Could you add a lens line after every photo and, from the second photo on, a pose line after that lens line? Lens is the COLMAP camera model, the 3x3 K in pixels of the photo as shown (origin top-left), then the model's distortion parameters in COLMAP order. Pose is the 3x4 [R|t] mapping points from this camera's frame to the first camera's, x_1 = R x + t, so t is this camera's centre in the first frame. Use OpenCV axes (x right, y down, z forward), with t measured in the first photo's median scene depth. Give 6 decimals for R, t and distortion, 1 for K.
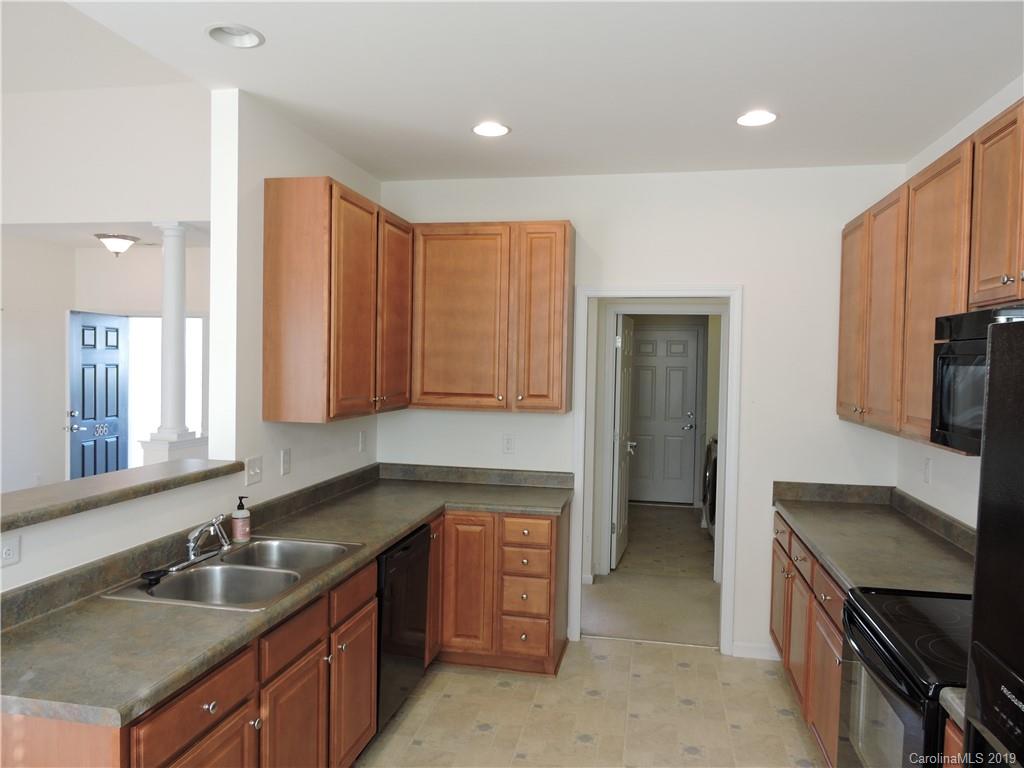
lens RADIAL K [[728.1, 0, 510.8], [0, 728.1, 387.9], [0, 0, 1]] dist [-0.005779, -0.002903]
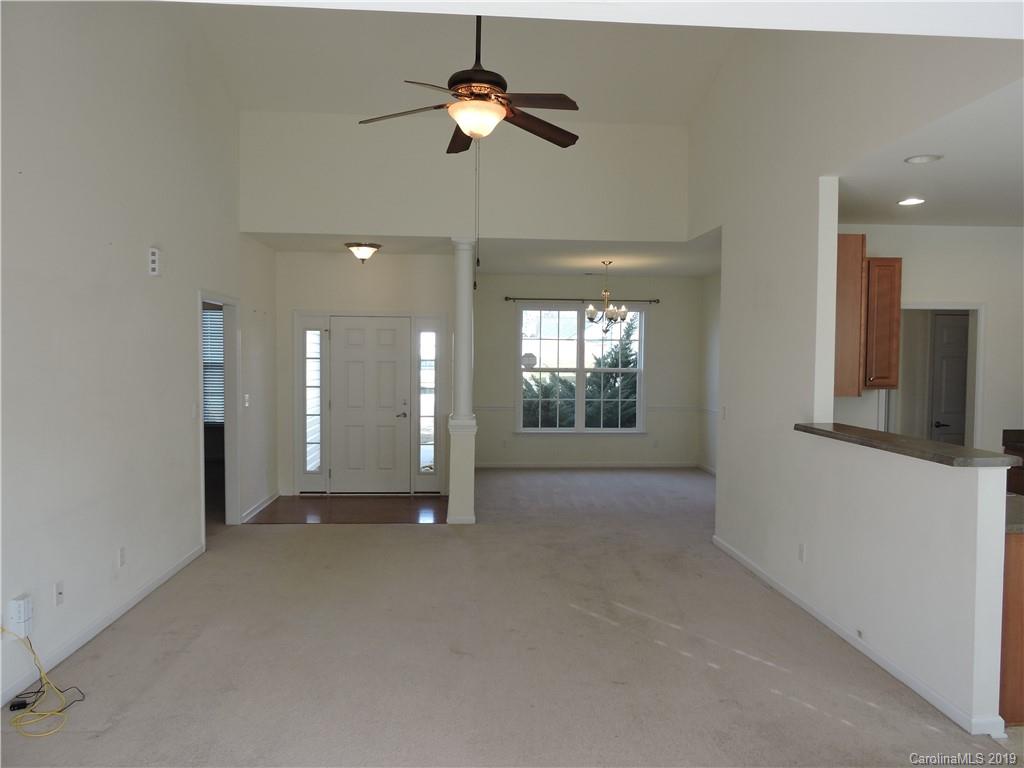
lens RADIAL K [[728.1, 0, 510.8], [0, 728.1, 387.9], [0, 0, 1]] dist [-0.005779, -0.002903]
pose [[0.964573, -0.024984, 0.262629, -1.066033], [0.021339, 0.999632, 0.016724, -0.008351], [-0.262950, -0.010527, 0.964752, -0.213424]]
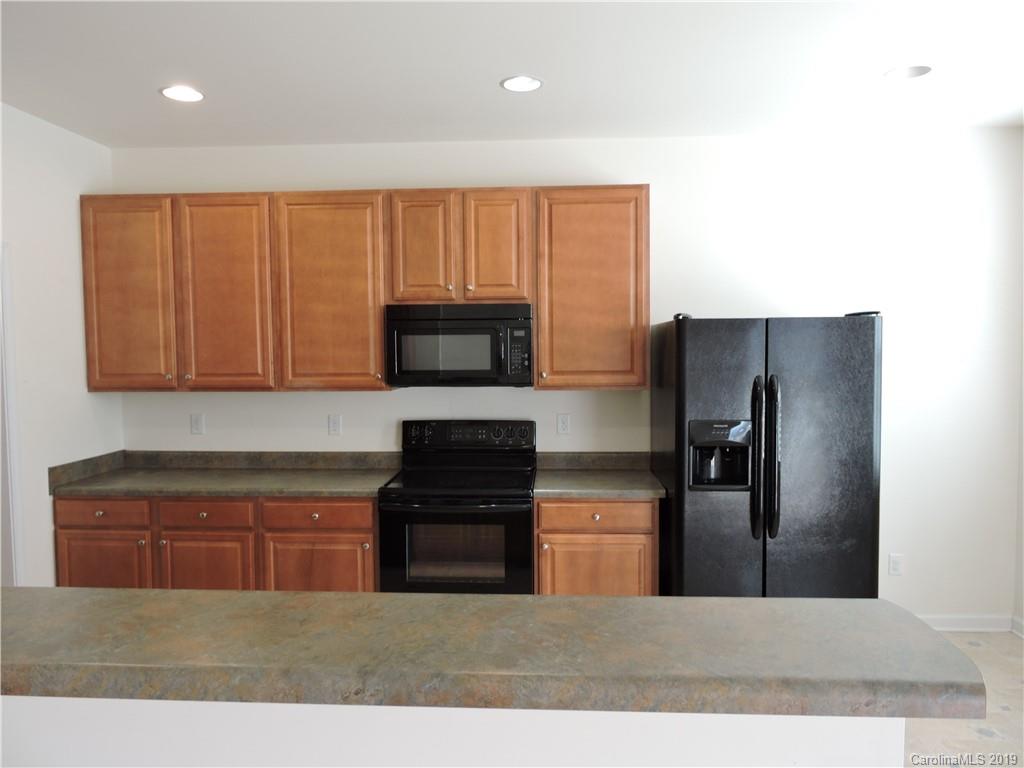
lens RADIAL K [[728.1, 0, 510.8], [0, 728.1, 387.9], [0, 0, 1]] dist [-0.005779, -0.002903]
pose [[-0.135048, -0.073066, 0.988141, -0.600654], [0.036470, 0.996235, 0.078649, -0.019261], [-0.990168, 0.046659, -0.131875, 0.559736]]
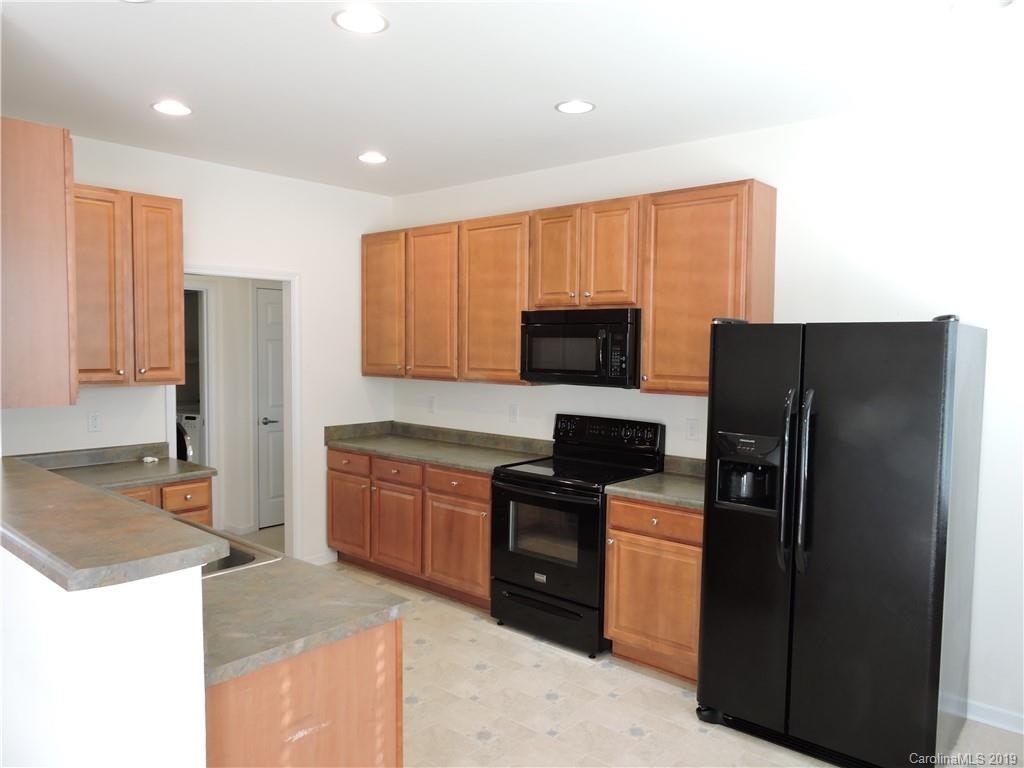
lens RADIAL K [[728.1, 0, 510.8], [0, 728.1, 387.9], [0, 0, 1]] dist [-0.005779, -0.002903]
pose [[0.504028, -0.065820, 0.861175, -0.592823], [0.026762, 0.997803, 0.060599, -0.010250], [-0.863272, -0.007497, 0.504683, 0.061019]]
